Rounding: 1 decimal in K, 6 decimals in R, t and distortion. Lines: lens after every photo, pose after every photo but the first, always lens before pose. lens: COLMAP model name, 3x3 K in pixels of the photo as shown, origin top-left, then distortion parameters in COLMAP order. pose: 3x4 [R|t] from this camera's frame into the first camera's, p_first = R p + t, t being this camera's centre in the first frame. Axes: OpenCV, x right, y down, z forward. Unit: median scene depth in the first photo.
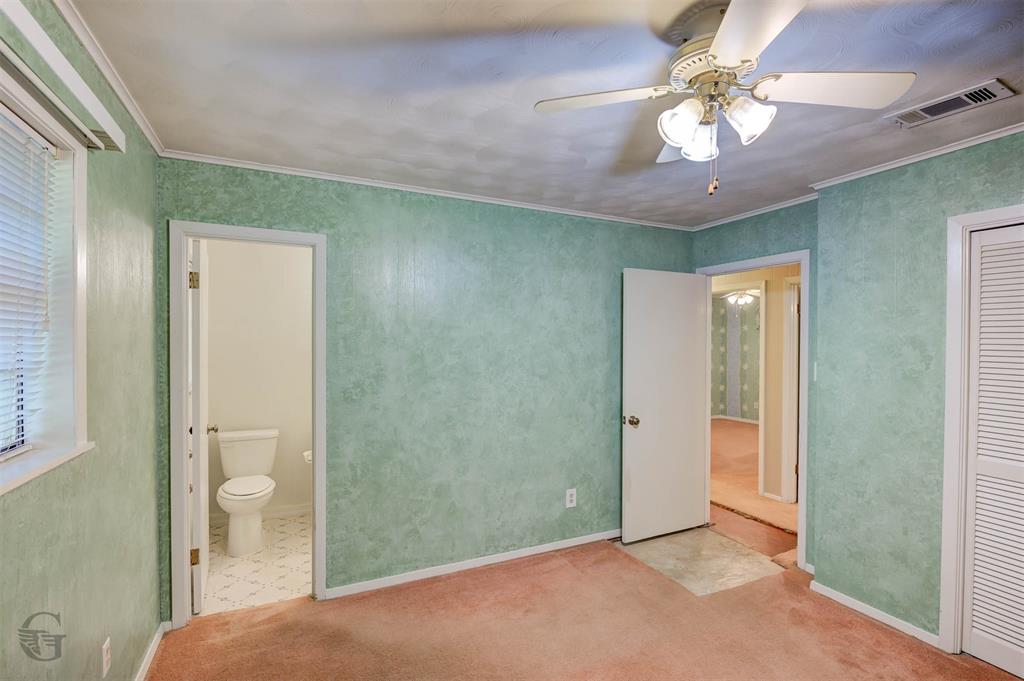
lens RADIAL K [[473.0, 0, 513.1], [0, 473.0, 342.7], [0, 0, 1]] dist [0.000605, -0.000019]
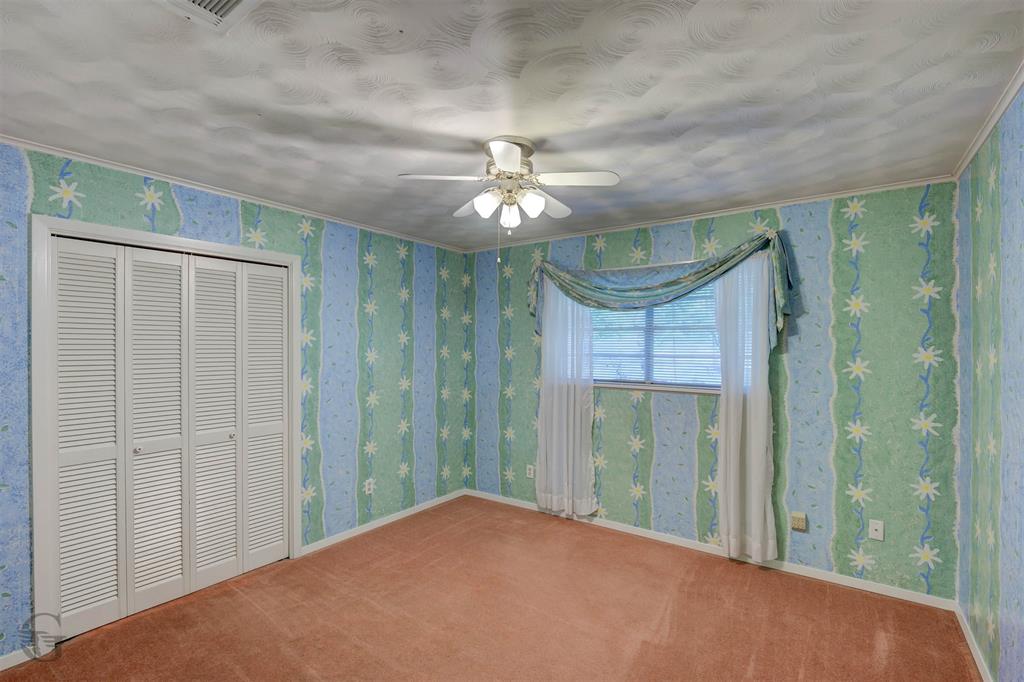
lens RADIAL K [[473.0, 0, 511.0], [0, 473.0, 343.6], [0, 0, 1]] dist [0.000605, -0.000019]
pose [[0.876355, -0.005661, 0.481633, 0.253265], [0.009340, 0.999943, -0.005242, 0.003397], [-0.481576, 0.009092, 0.876357, 0.561555]]
